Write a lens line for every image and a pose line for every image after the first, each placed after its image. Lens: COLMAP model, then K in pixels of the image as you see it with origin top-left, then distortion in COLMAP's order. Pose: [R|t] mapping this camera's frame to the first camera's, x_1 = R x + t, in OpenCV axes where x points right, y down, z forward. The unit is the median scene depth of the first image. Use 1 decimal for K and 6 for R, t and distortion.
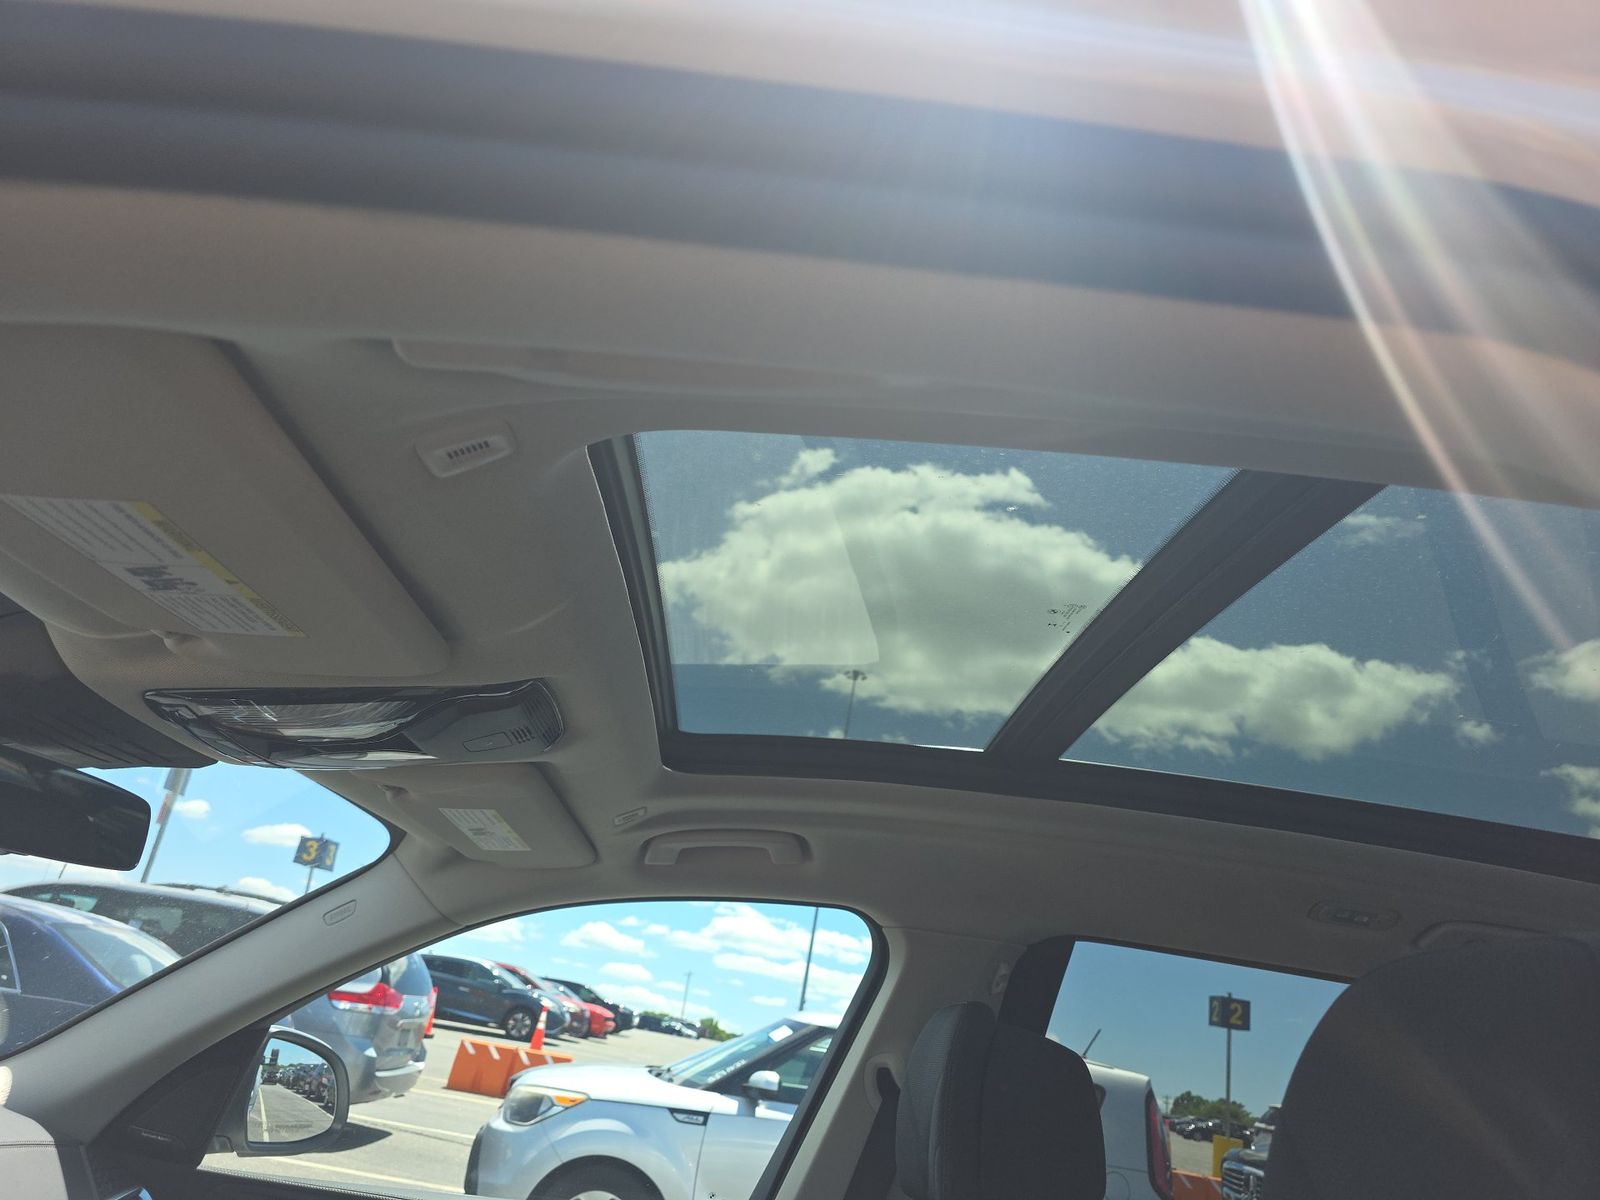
lens RADIAL K [[1118.9, 0, 807.8], [0, 1118.9, 610.1], [0, 0, 1]] dist [0.030978, -0.021743]
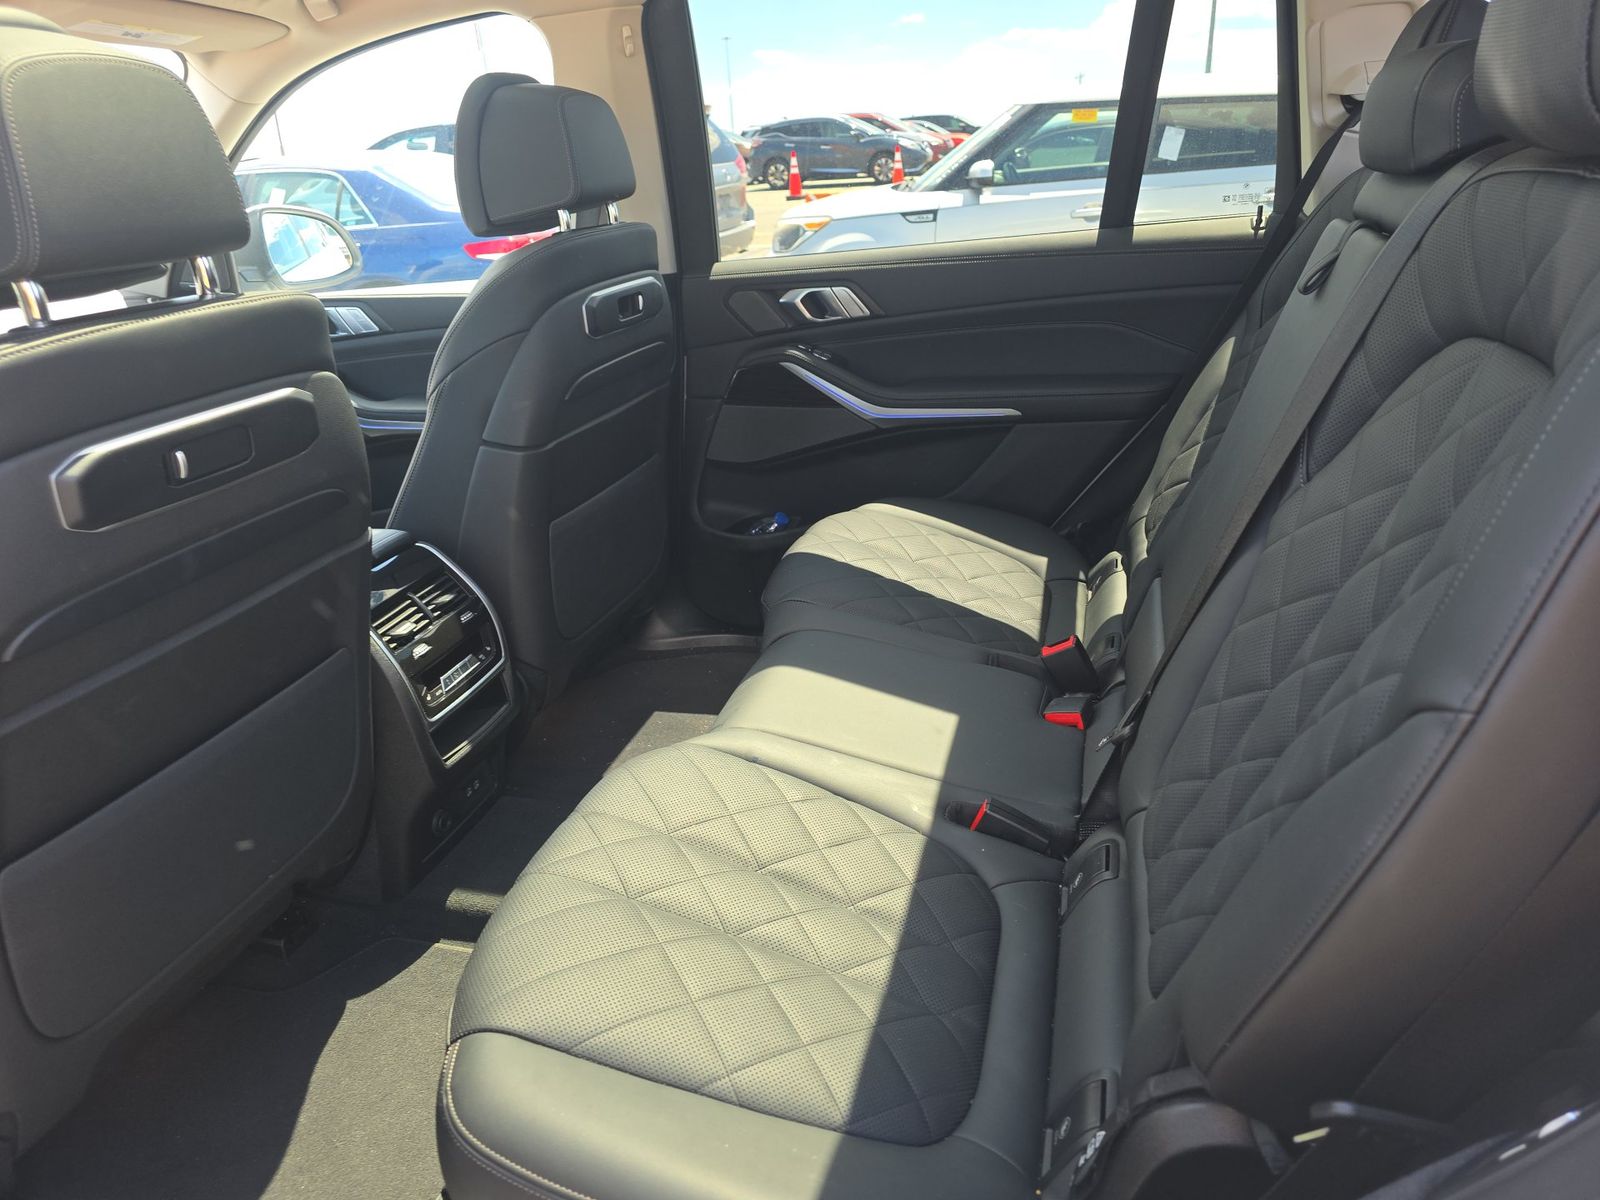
lens RADIAL K [[1118.9, 0, 808.3], [0, 1118.9, 609.1], [0, 0, 1]] dist [0.030978, -0.021743]
pose [[0.925054, -0.068276, -0.373649, 0.171649], [0.302560, 0.727172, 0.616181, 0.024153], [0.229636, -0.683052, 0.693331, -0.035716]]
